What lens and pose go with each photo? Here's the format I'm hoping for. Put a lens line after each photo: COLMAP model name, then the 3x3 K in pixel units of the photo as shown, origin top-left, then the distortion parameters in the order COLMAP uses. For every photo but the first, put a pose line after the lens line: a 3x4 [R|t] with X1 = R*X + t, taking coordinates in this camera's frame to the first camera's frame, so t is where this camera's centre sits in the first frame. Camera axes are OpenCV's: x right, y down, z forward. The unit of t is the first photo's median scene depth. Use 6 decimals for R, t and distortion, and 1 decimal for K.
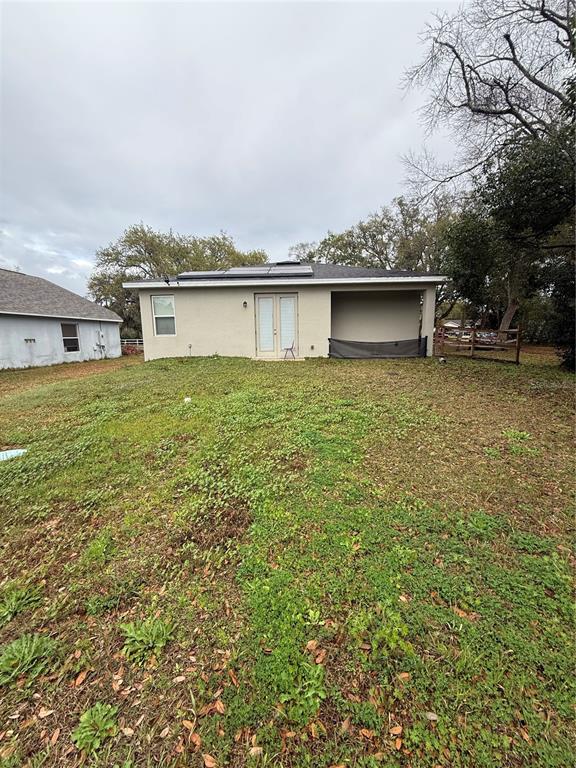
lens RADIAL K [[306.4, 0, 286.6], [0, 306.4, 384.6], [0, 0, 1]] dist [-0.000796, 0.001013]
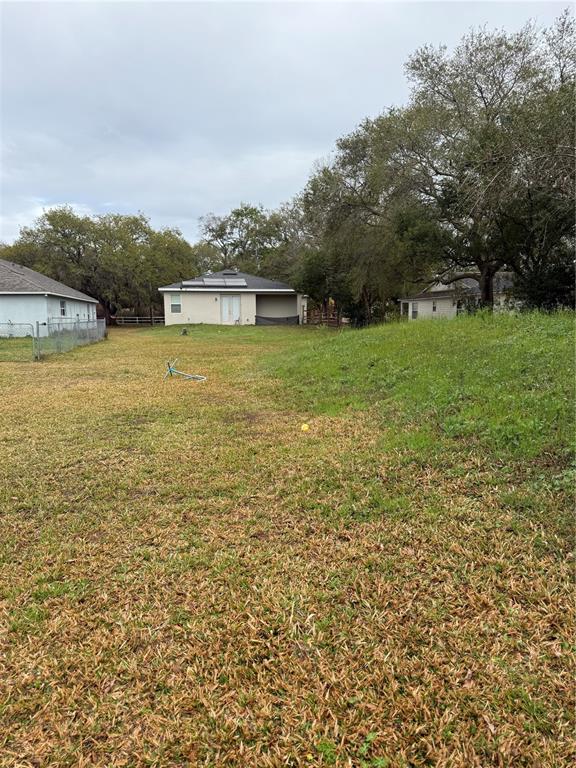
lens RADIAL K [[535.9, 0, 288.4], [0, 535.9, 384.6], [0, 0, 1]] dist [0.005774, 0.000715]
pose [[0.972336, -0.021633, 0.232582, -0.521861], [0.028228, 0.999287, -0.025065, 0.437590], [-0.231874, 0.030937, 0.972254, -2.712722]]
